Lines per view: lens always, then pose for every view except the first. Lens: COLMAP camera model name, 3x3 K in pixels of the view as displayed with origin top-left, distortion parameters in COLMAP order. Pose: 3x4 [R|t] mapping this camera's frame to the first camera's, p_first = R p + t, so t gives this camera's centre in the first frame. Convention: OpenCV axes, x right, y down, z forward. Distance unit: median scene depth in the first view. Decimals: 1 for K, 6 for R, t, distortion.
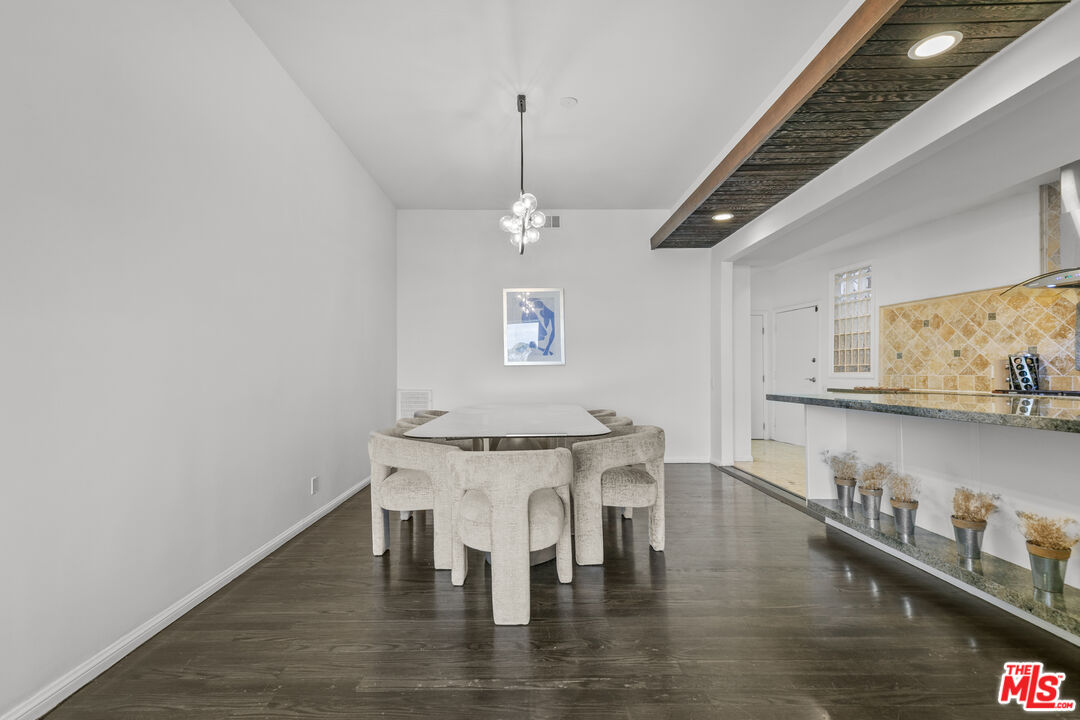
lens RADIAL K [[500.9, 0, 531.4], [0, 500.9, 361.9], [0, 0, 1]] dist [0.008632, 0.000287]
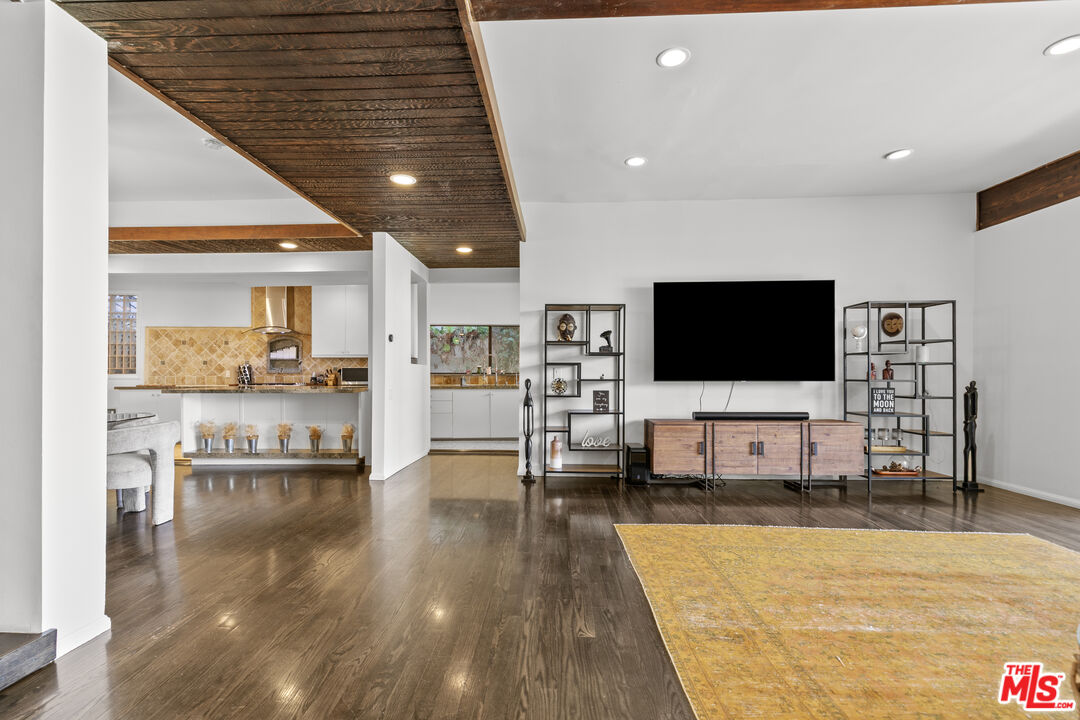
lens RADIAL K [[490.6, 0, 532.1], [0, 490.6, 375.9], [0, 0, 1]] dist [0.000866, 0.000196]
pose [[0.041228, -0.009054, 0.999109, -0.737043], [-0.021424, 0.999721, 0.009944, -0.012954], [-0.998920, -0.021815, 0.041023, -0.145936]]
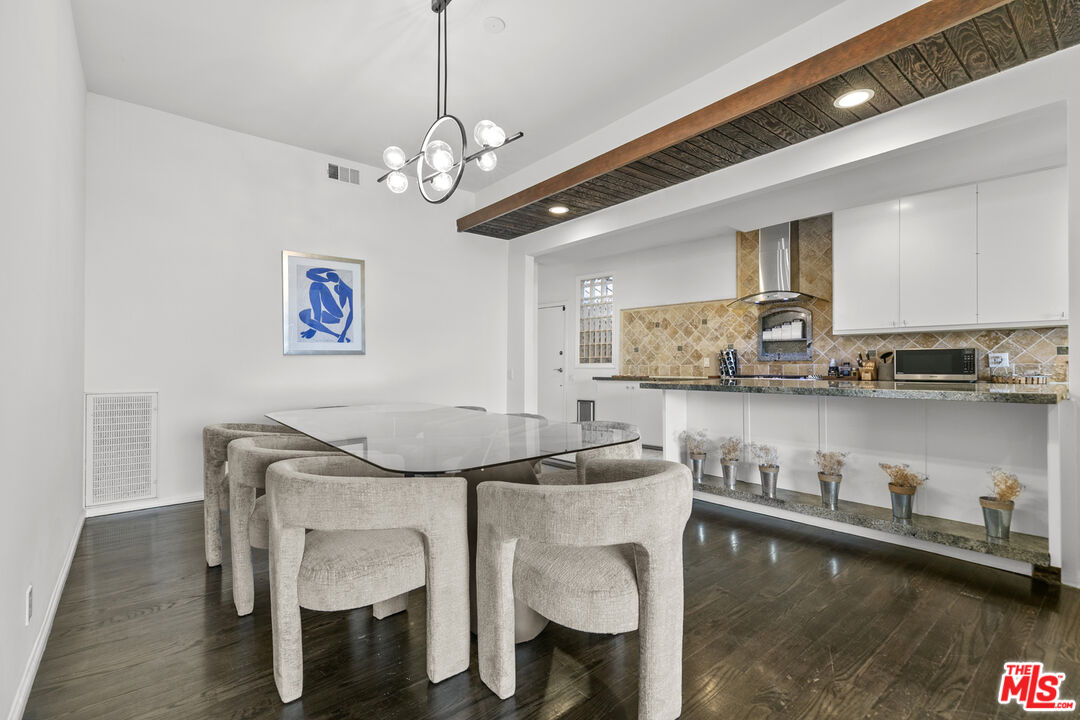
lens RADIAL K [[481.4, 0, 531.0], [0, 481.4, 357.6], [0, 0, 1]] dist [0.010617, 0.000213]
pose [[0.776454, 0.005341, 0.630152, -0.264211], [-0.008541, 0.999961, 0.002050, 0.008083], [-0.630116, -0.006974, 0.776469, 0.263725]]
